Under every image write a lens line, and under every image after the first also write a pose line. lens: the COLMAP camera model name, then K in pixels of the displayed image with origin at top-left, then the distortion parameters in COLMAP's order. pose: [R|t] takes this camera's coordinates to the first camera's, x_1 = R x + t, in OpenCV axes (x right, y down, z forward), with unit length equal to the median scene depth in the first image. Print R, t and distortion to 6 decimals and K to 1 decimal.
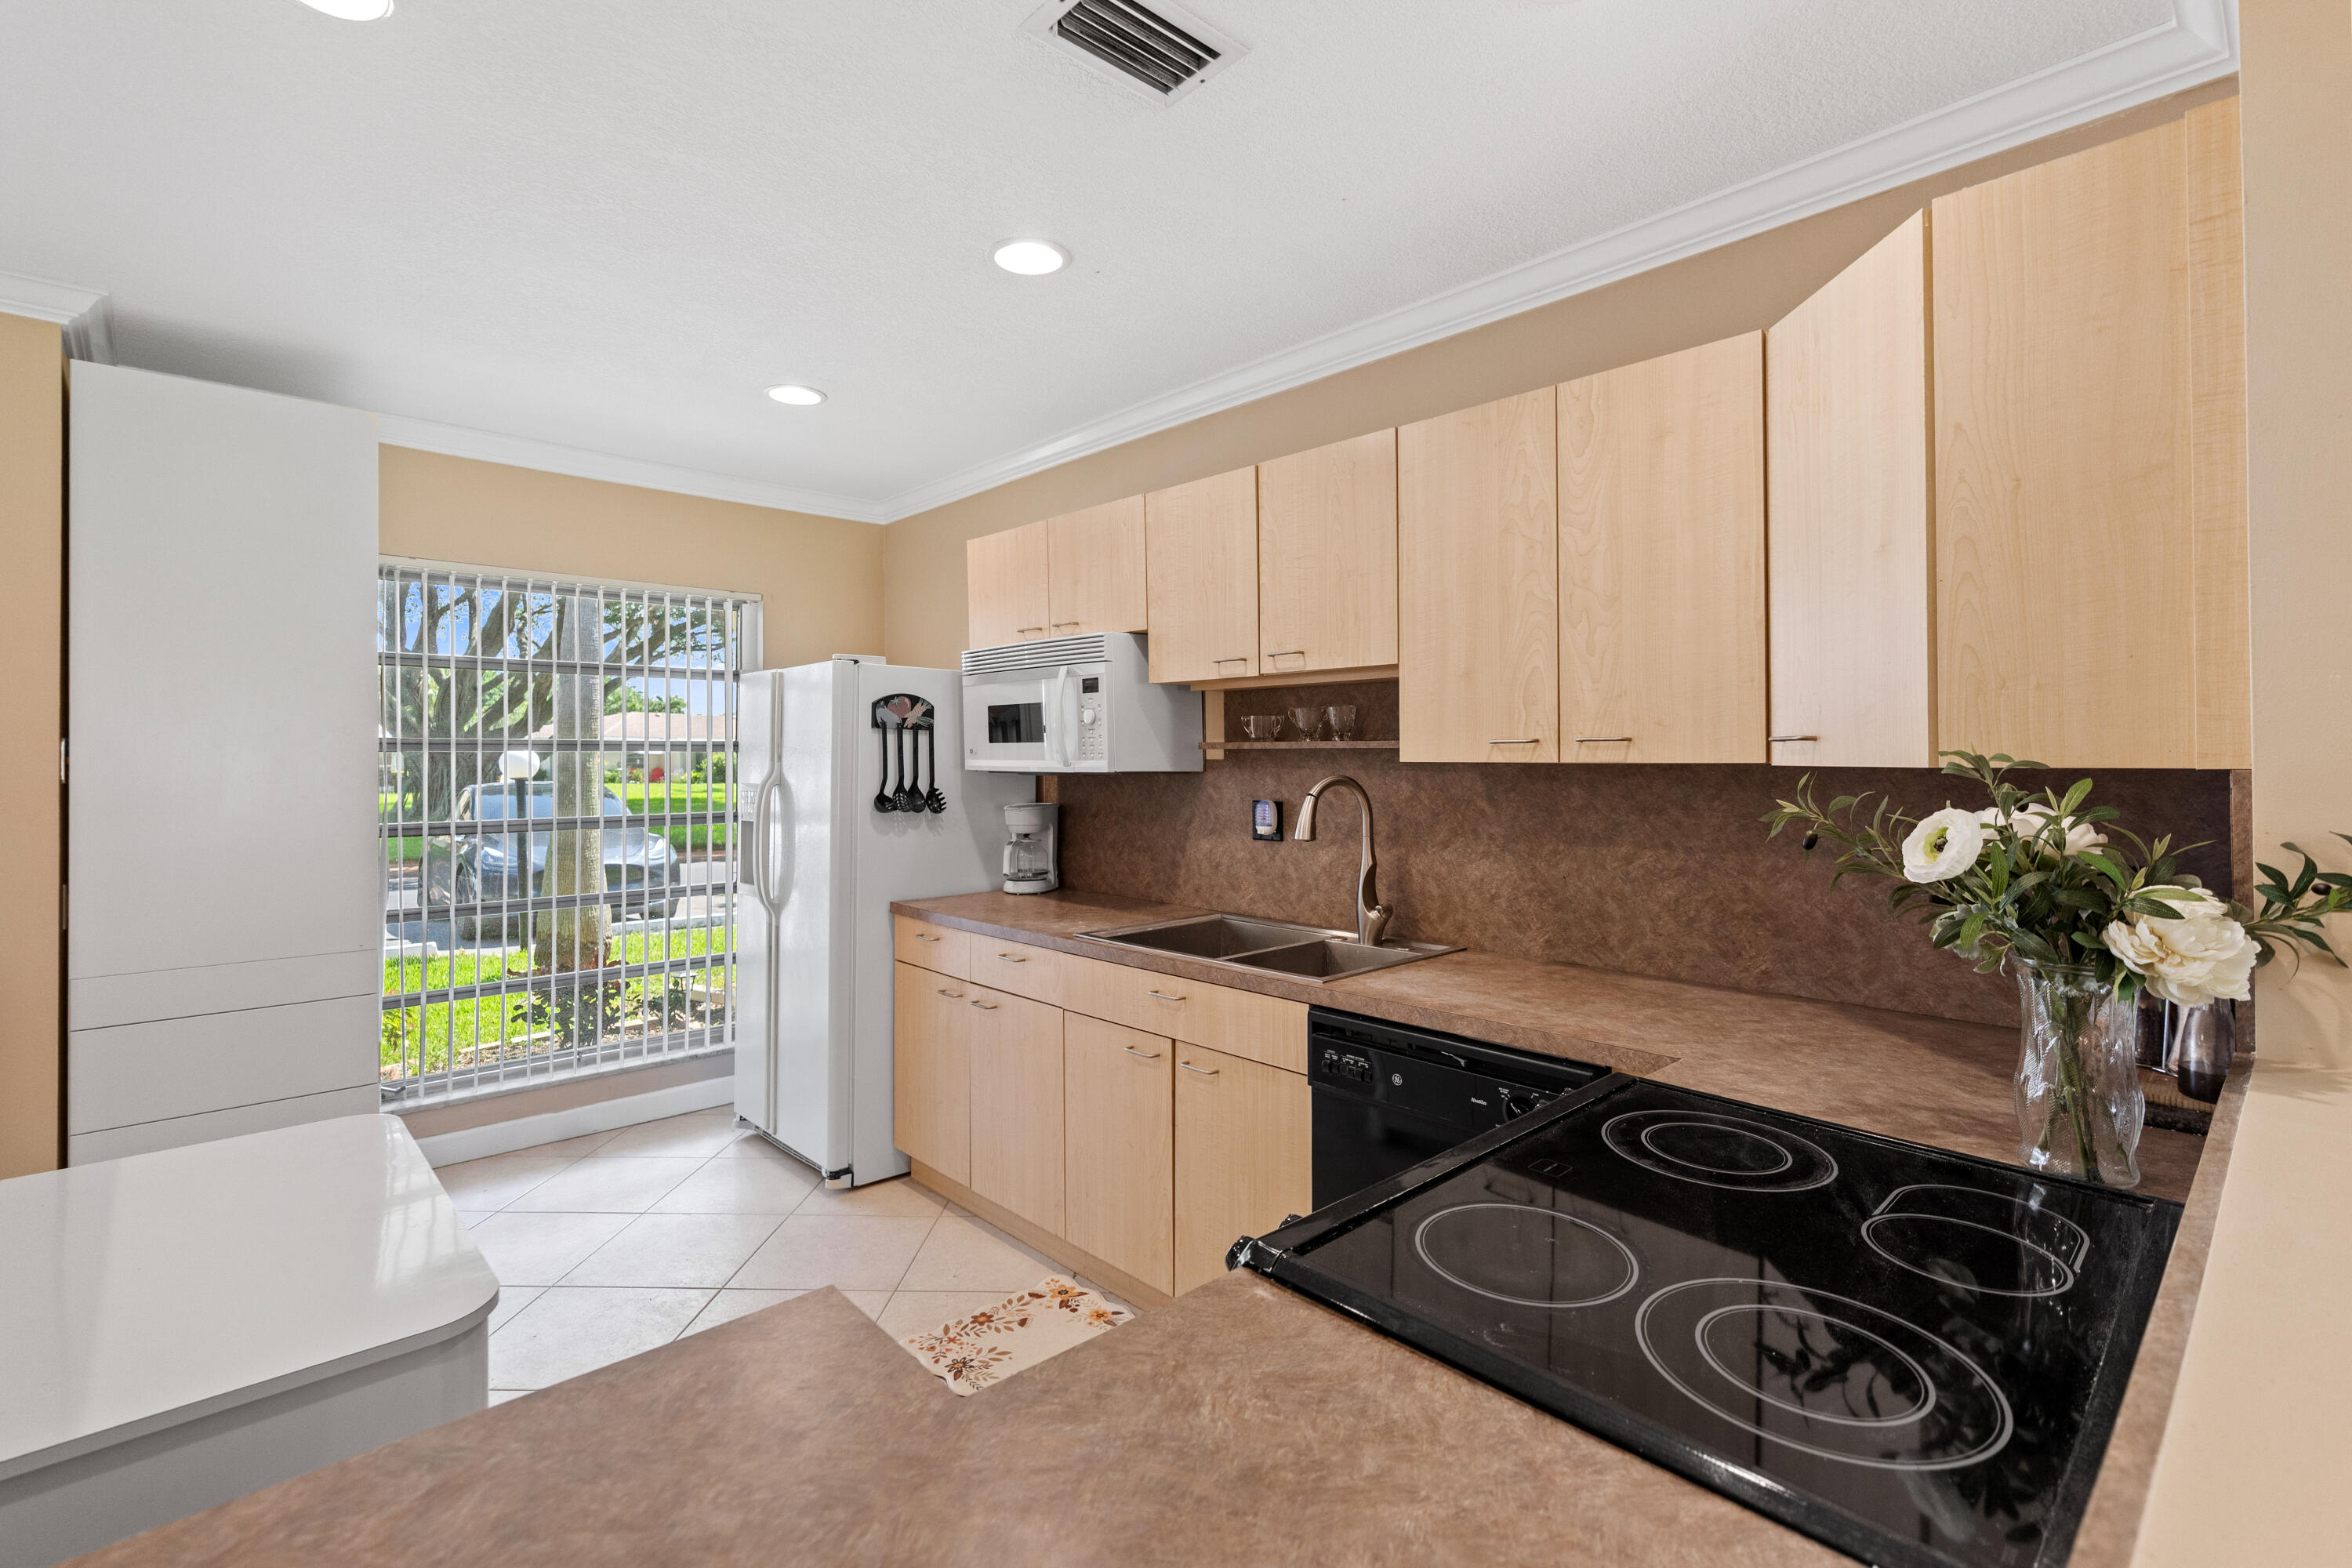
lens RADIAL K [[1069.8, 0, 1170.3], [0, 1069.8, 746.9], [0, 0, 1]] dist [-0.001789, 0.000015]
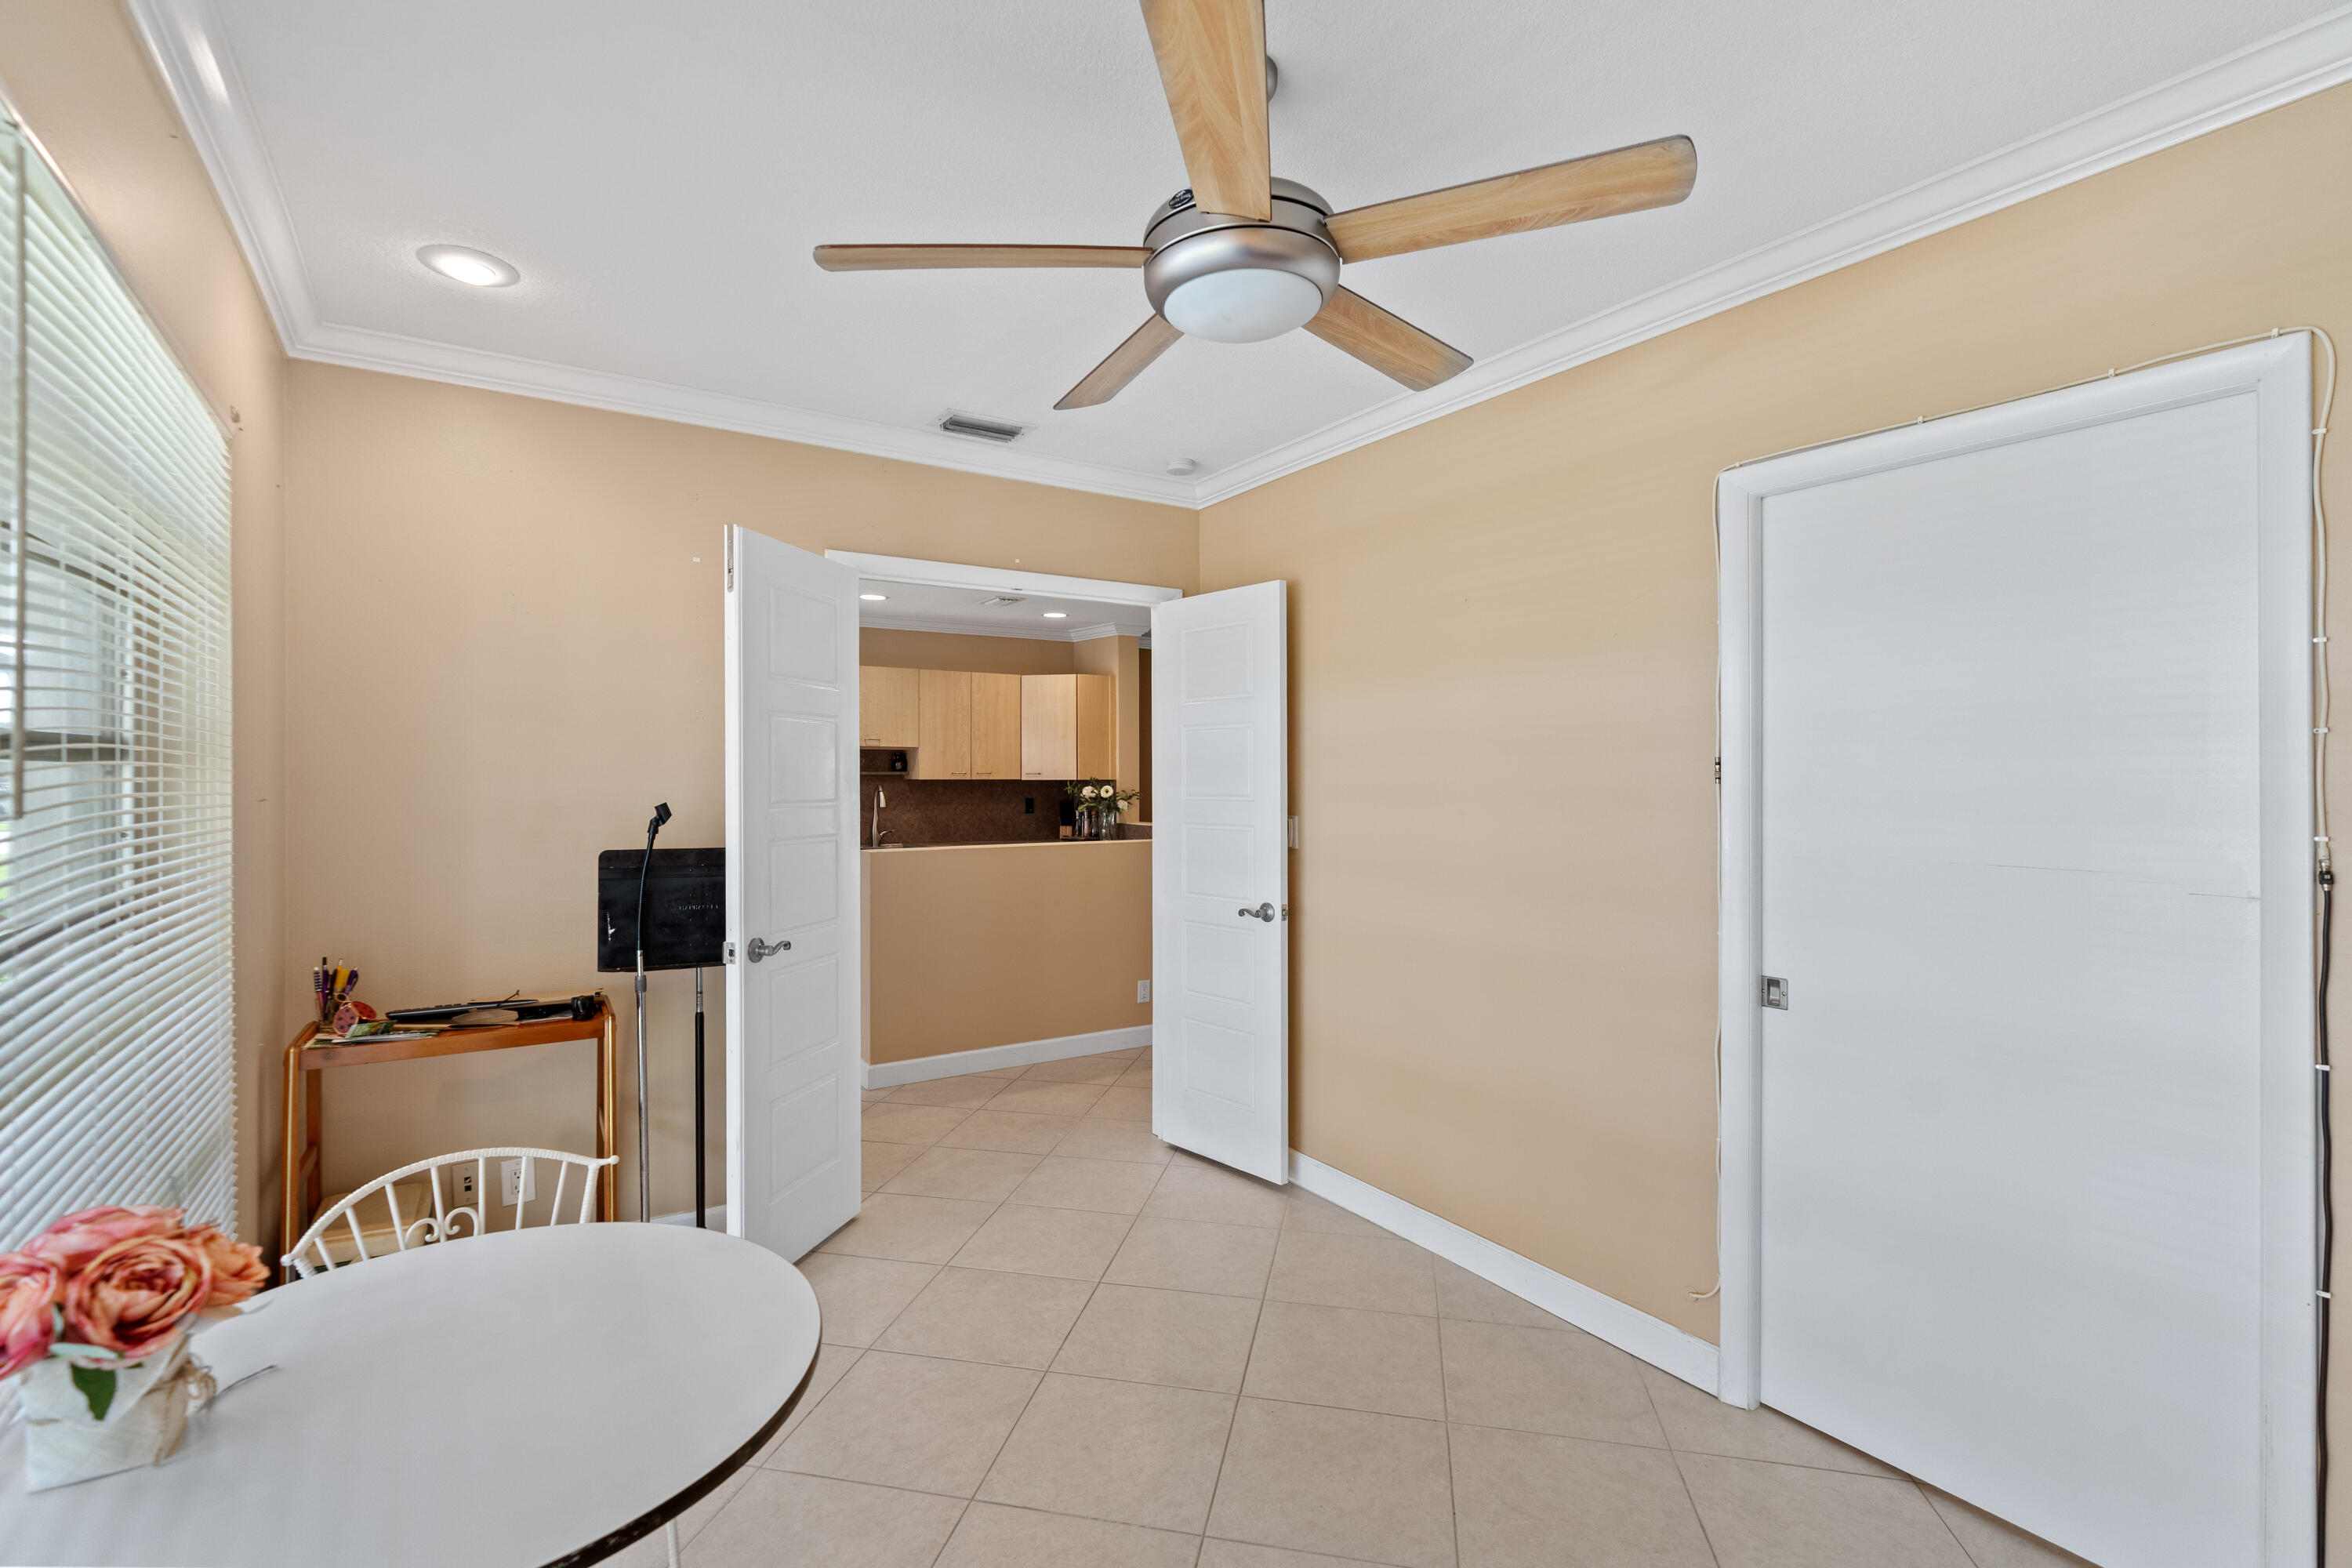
lens RADIAL K [[1053.3, 0, 1186.5], [0, 1053.3, 777.5], [0, 0, 1]] dist [-0.001008, 0.000382]
pose [[0.154984, 0.002116, 0.987915, -2.142126], [-0.005830, 0.999982, -0.001227, 0.006701], [-0.987900, -0.005569, 0.154993, -0.177396]]
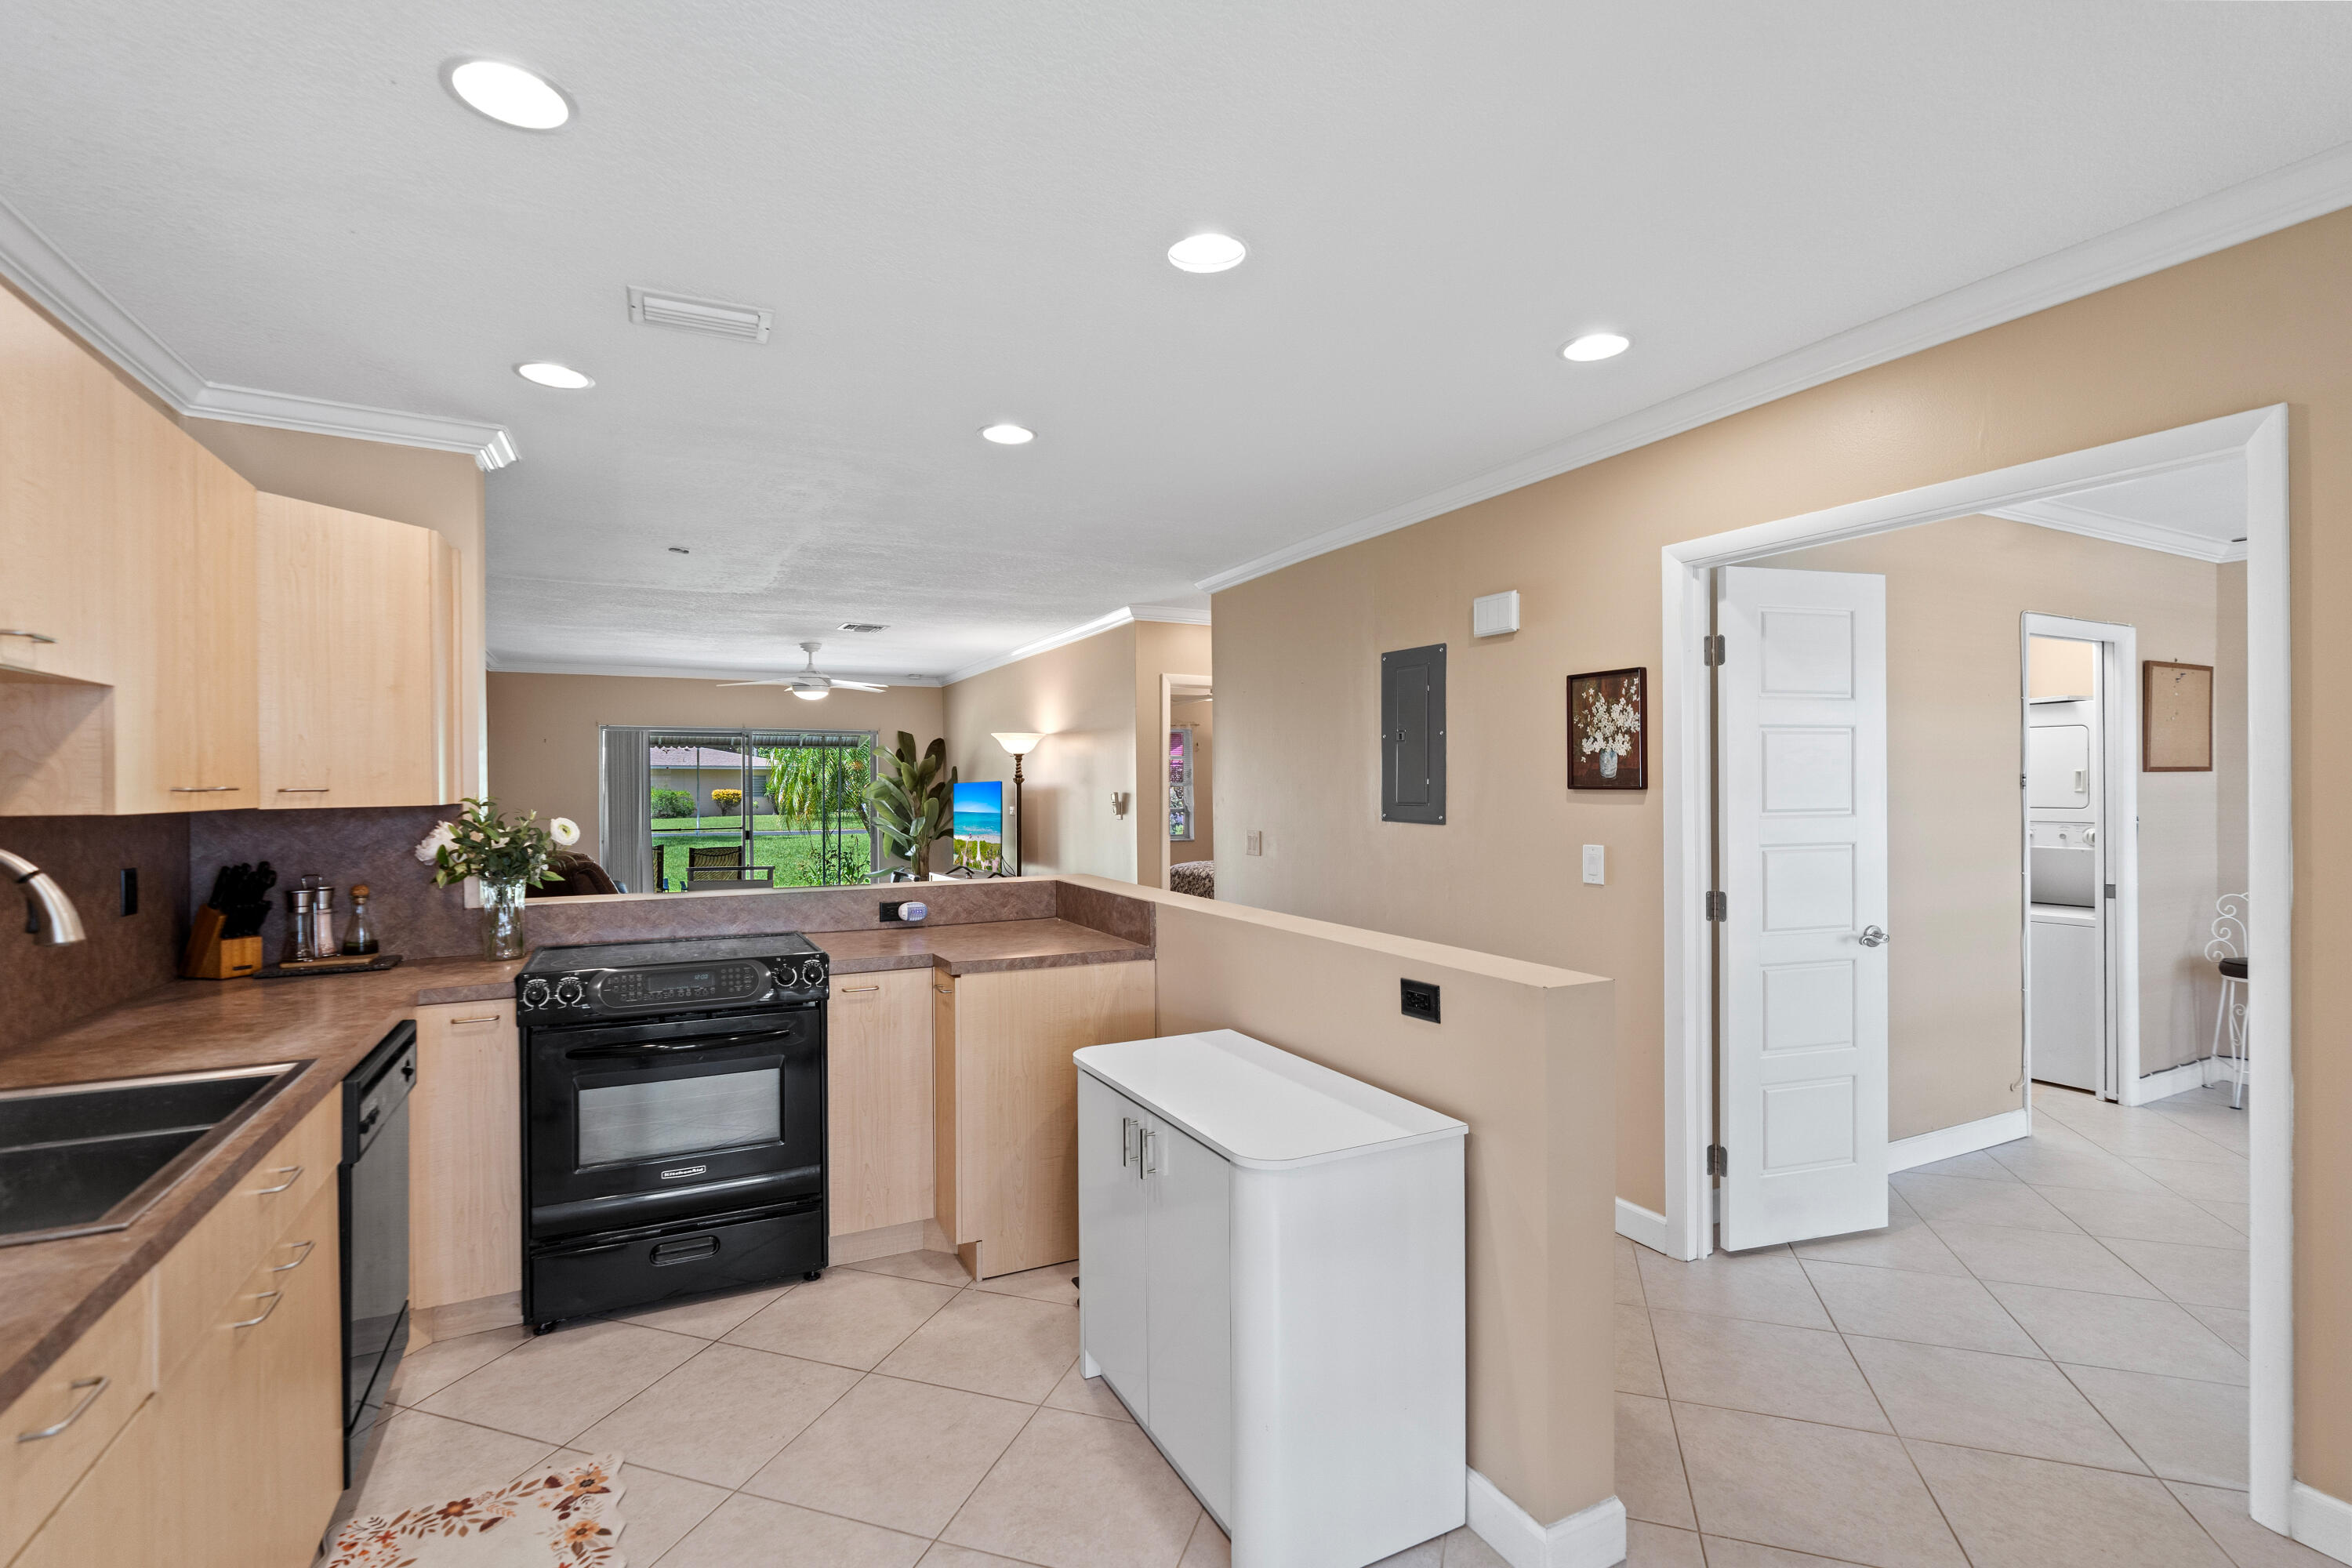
lens RADIAL K [[1054.6, 0, 1173.7], [0, 1054.6, 791.3], [0, 0, 1]] dist [0.000046, 0.001406]
pose [[-0.958900, 0.006967, 0.283658, -0.592698], [0.006867, 0.999976, -0.001345, 0.003456], [-0.283660, 0.000658, -0.958925, 1.226738]]
